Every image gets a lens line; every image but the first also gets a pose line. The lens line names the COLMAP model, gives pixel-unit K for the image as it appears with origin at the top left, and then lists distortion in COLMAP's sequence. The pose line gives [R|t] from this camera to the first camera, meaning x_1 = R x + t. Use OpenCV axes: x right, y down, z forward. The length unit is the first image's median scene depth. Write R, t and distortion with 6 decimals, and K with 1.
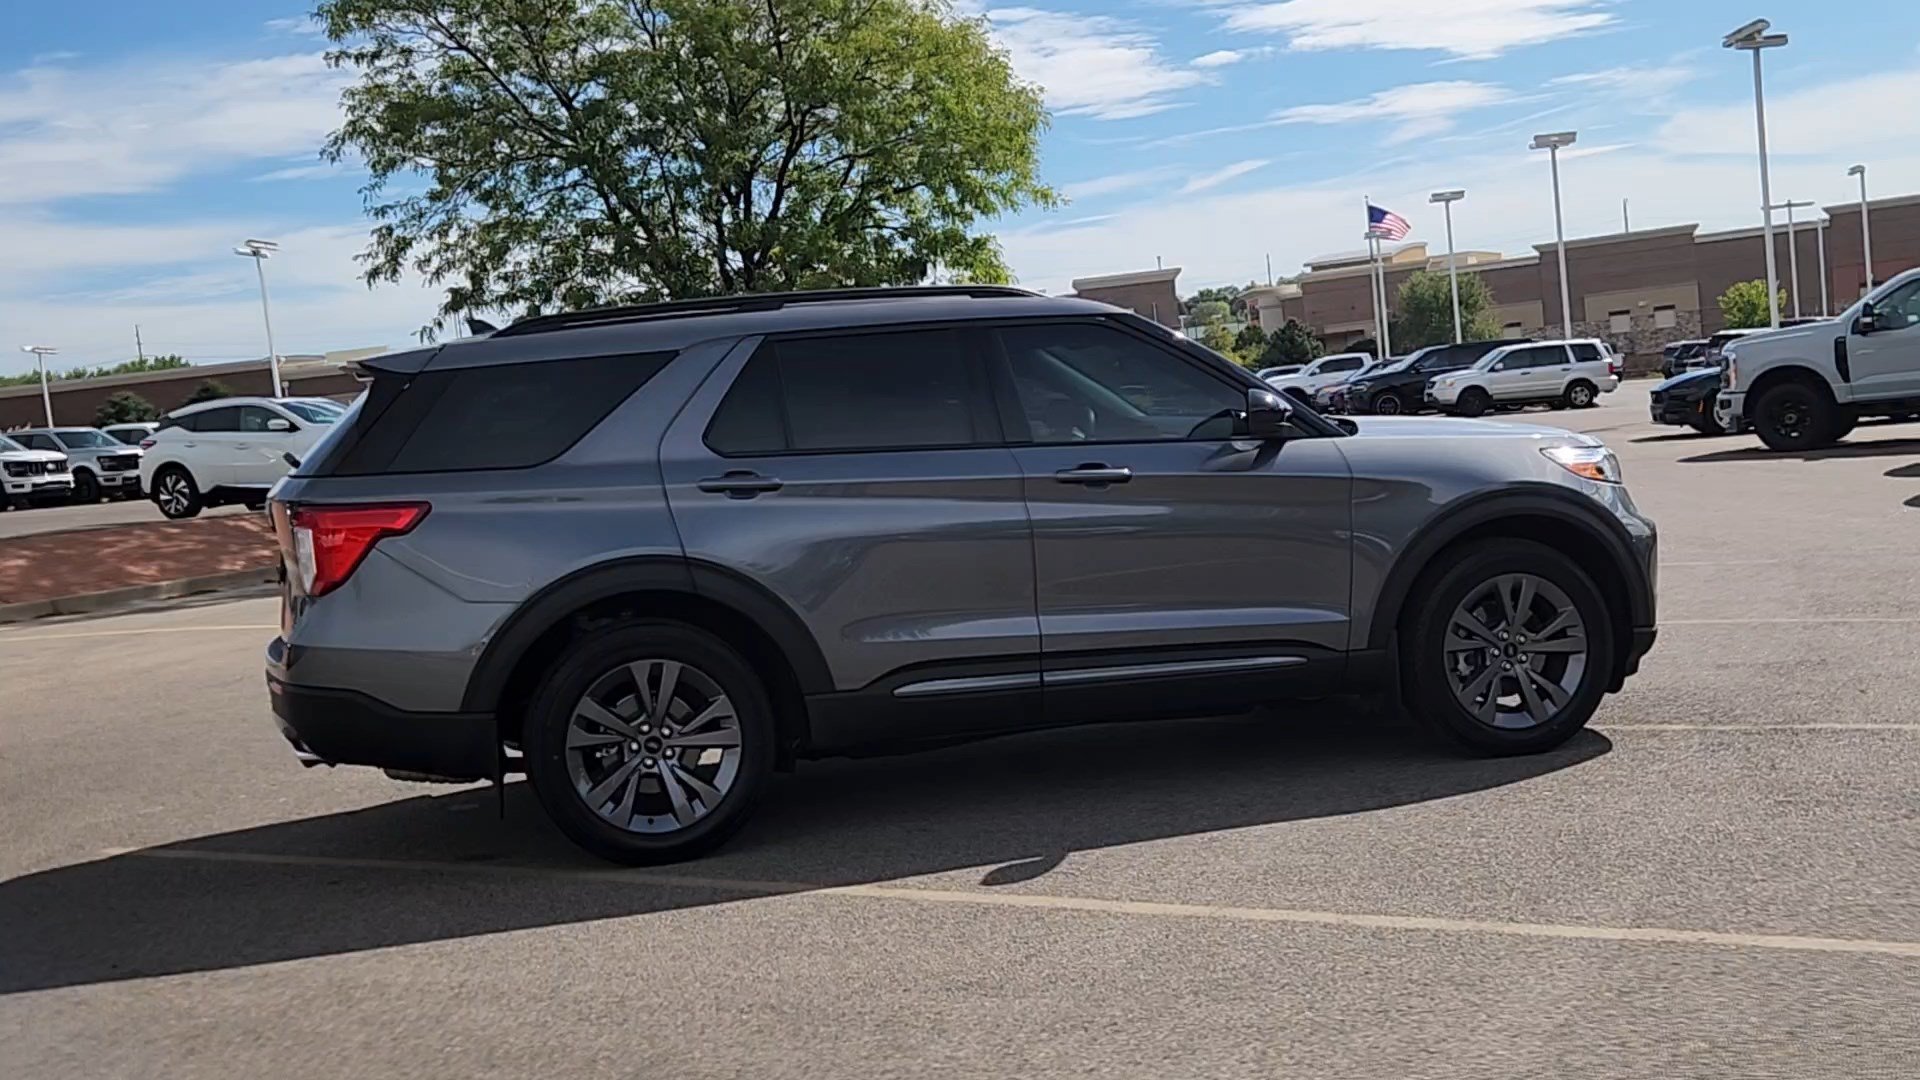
lens RADIAL K [[2074.6, 0, 943.3], [0, 2074.6, 552.5], [0, 0, 1]] dist [0.034114, 0.000000]
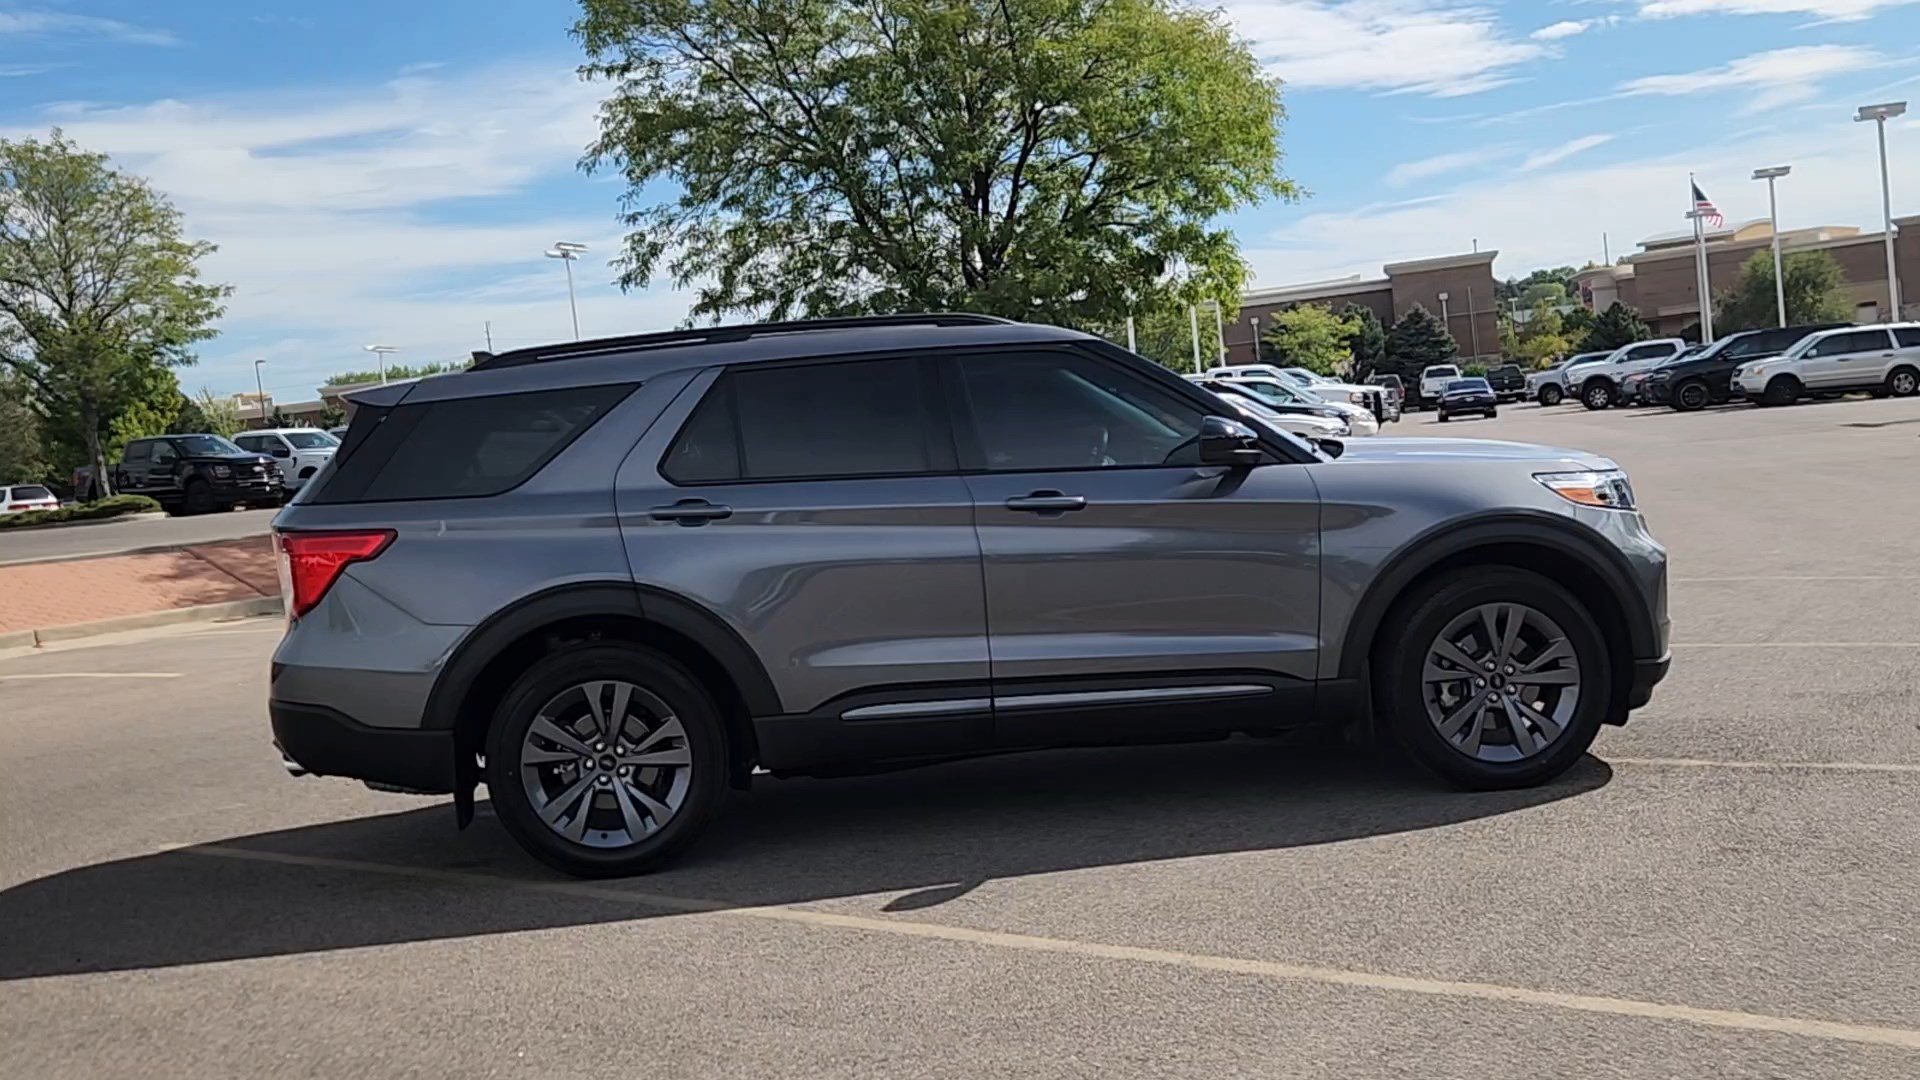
lens RADIAL K [[2074.6, 0, 945.3], [0, 2074.6, 552.5], [0, 0, 1]] dist [0.034114, 0.000000]
pose [[0.987935, 0.006018, -0.154755, 0.052388], [-0.005095, 0.999967, 0.006361, -0.005629], [0.154788, -0.005496, 0.987932, -0.000215]]
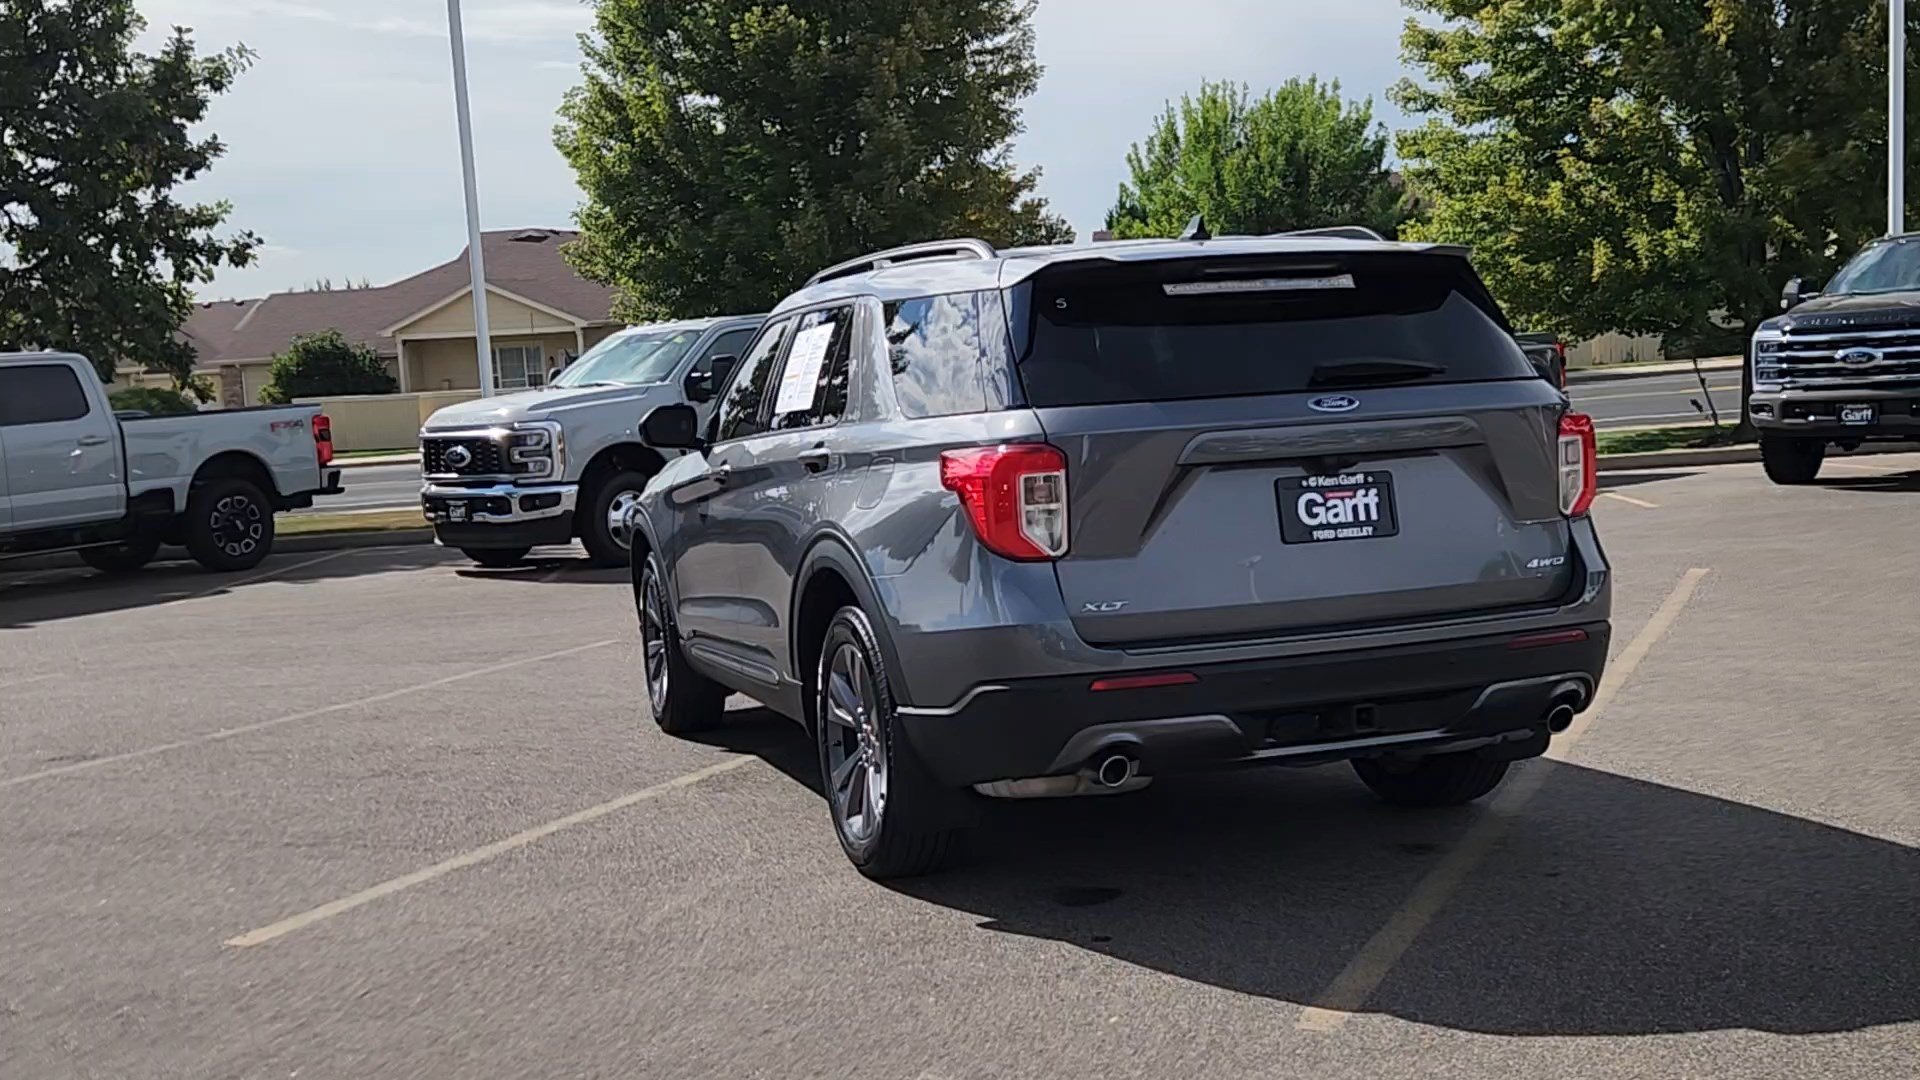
lens RADIAL K [[2074.6, 0, 939.9], [0, 2074.6, 534.7], [0, 0, 1]] dist [0.034114, 0.000000]
pose [[-0.053005, 0.008055, 0.998562, -0.309579], [0.137346, 0.990523, -0.000700, -0.001618], [-0.989104, 0.137111, -0.053609, 0.356248]]
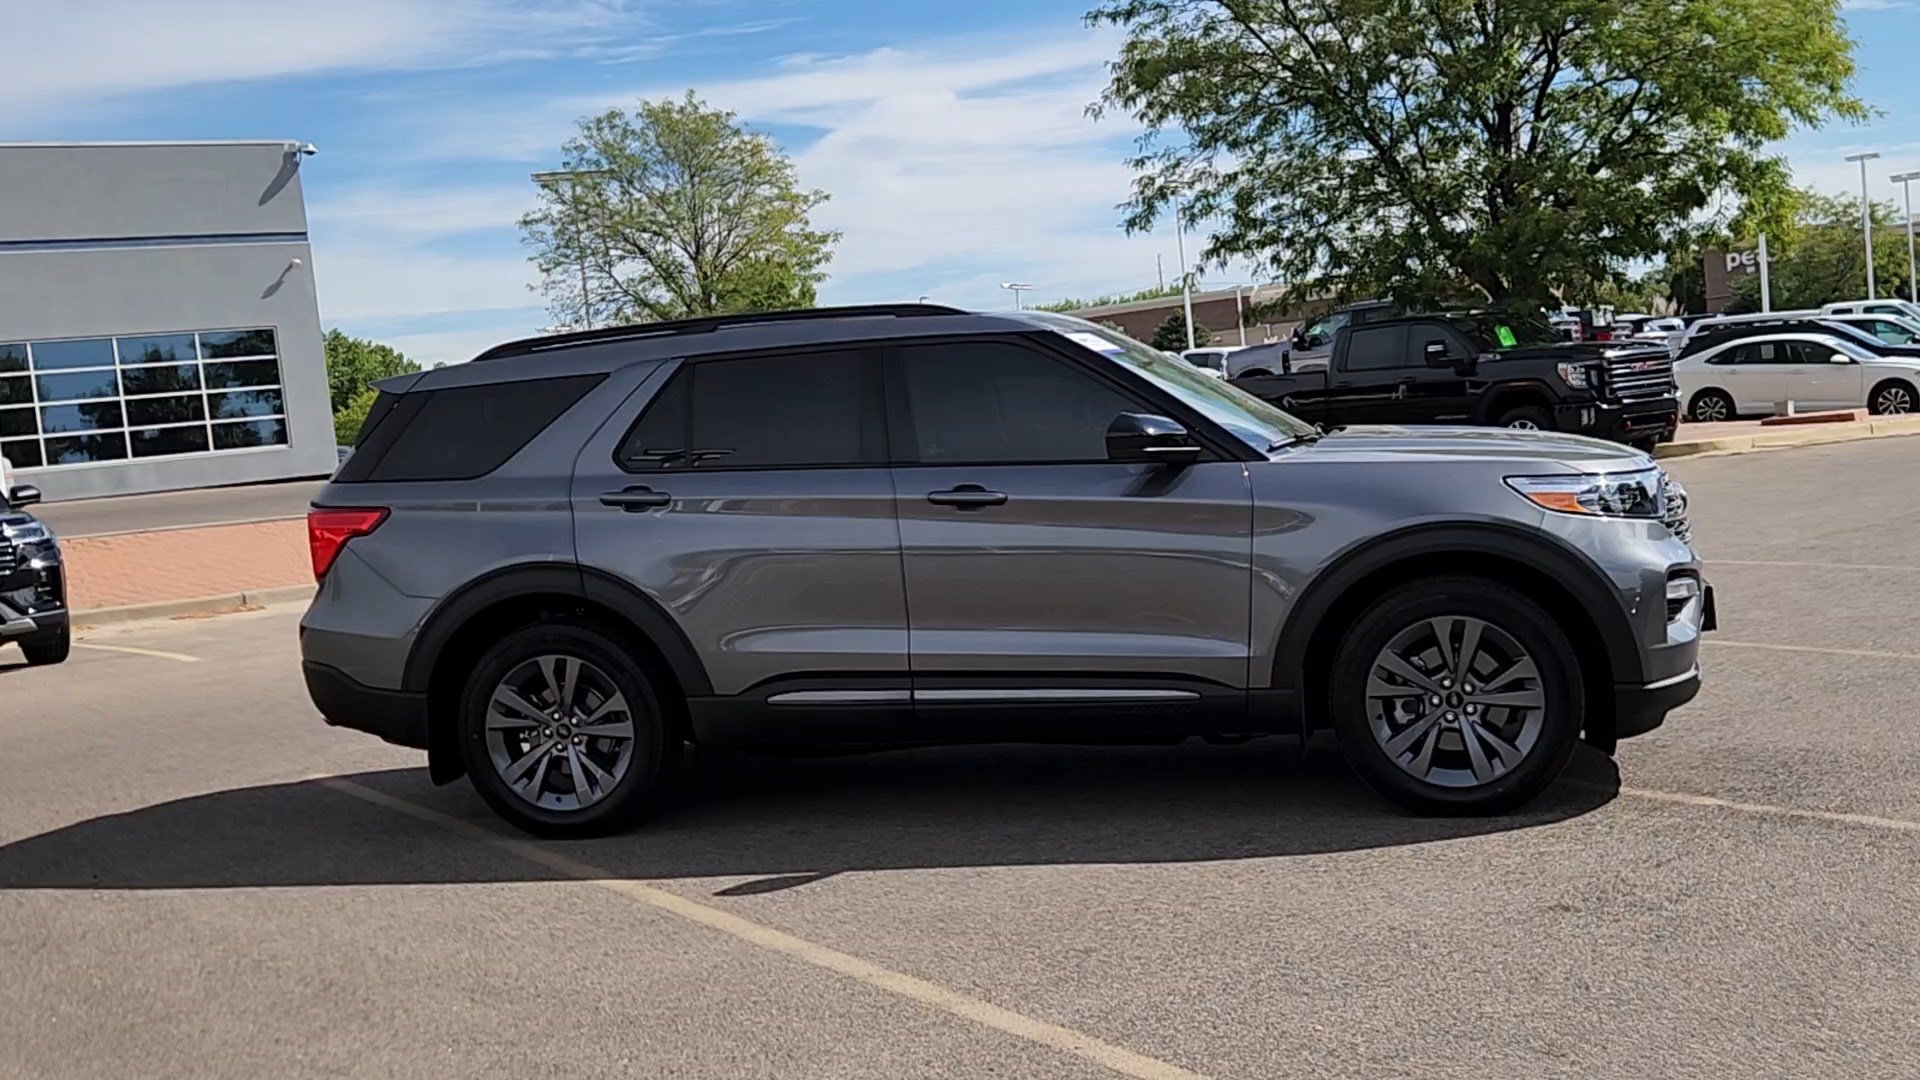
lens RADIAL K [[2074.6, 0, 940.5], [0, 2074.6, 564.9], [0, 0, 1]] dist [0.034114, 0.000000]
pose [[0.885491, 0.045778, -0.462396, 0.152815], [-0.025167, 0.998399, 0.050648, -0.016014], [0.463974, -0.033211, 0.885226, 0.031918]]
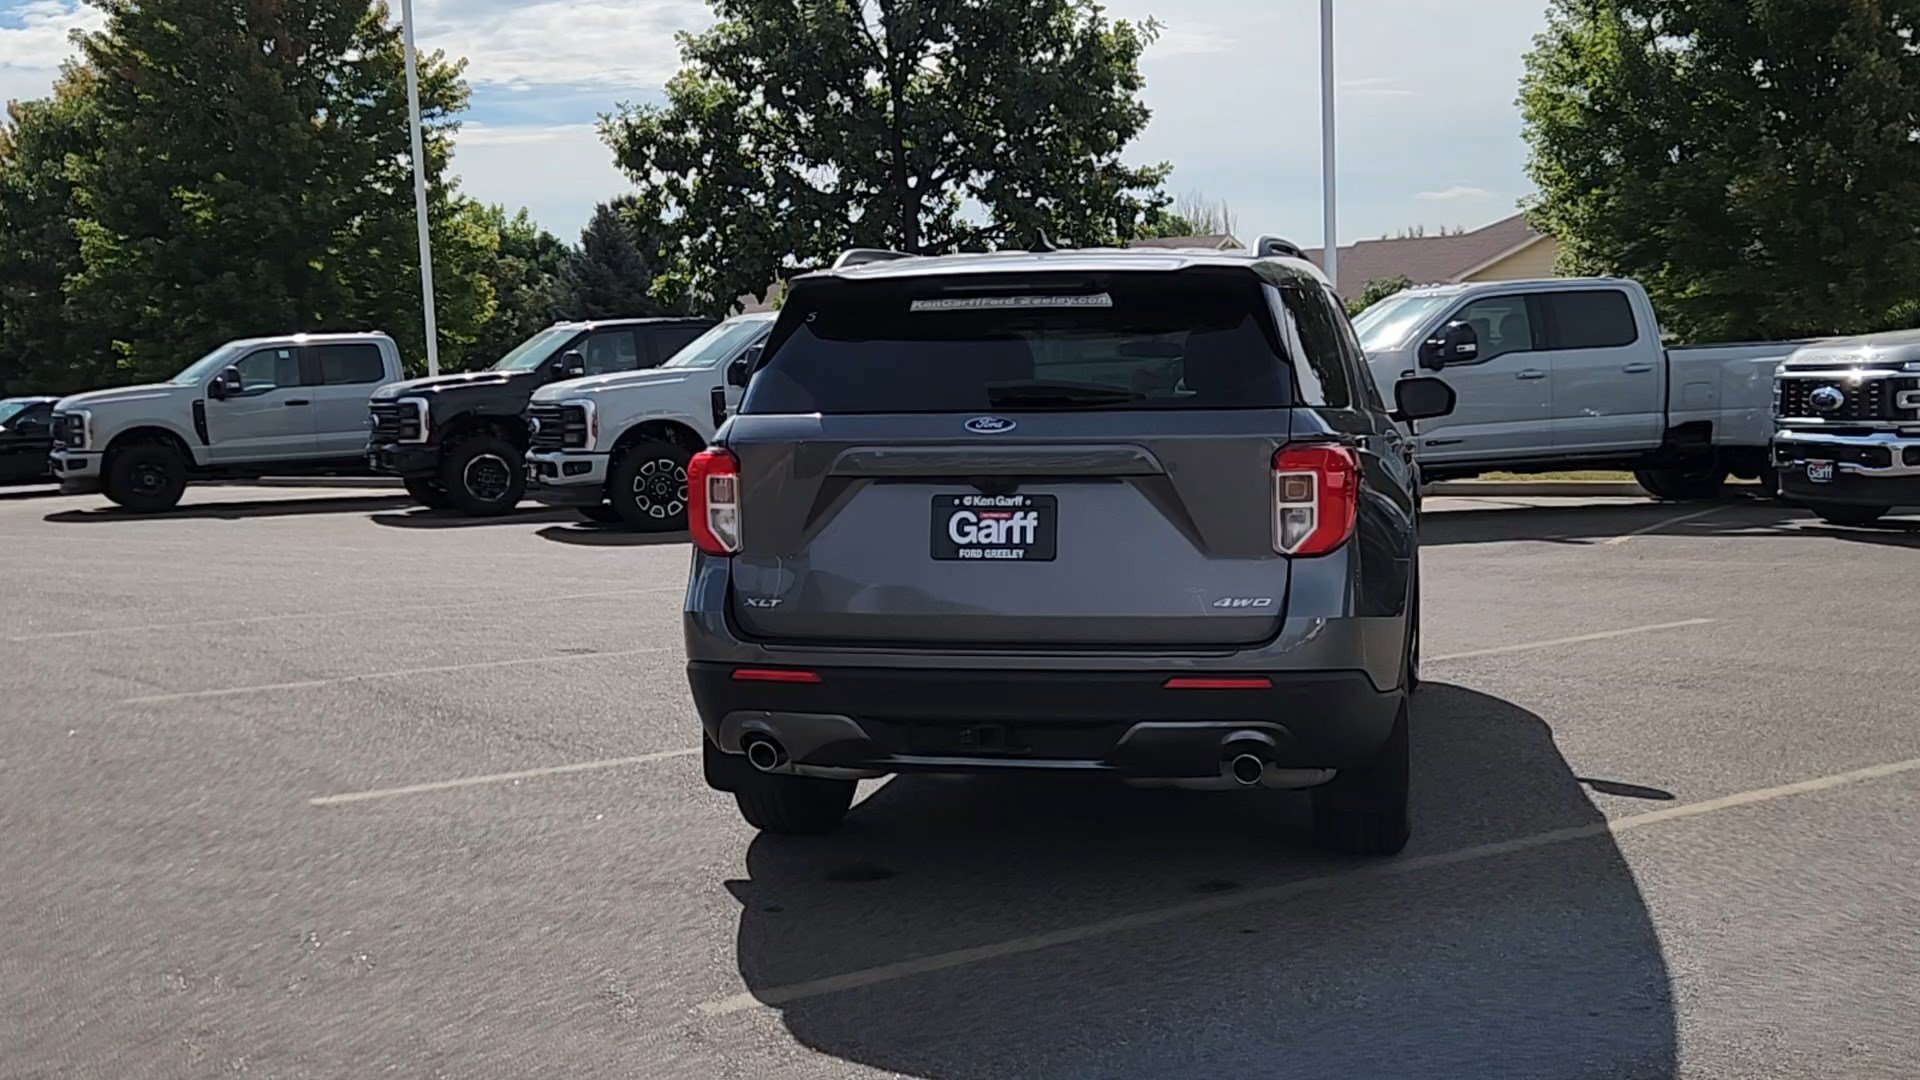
lens RADIAL K [[2074.6, 0, 950.6], [0, 2074.6, 536.2], [0, 0, 1]] dist [0.034114, 0.000000]
pose [[0.474327, -0.002237, 0.880346, -0.289897], [0.051648, 0.998345, -0.025291, 0.007269], [-0.878832, 0.057464, 0.473658, 0.203882]]
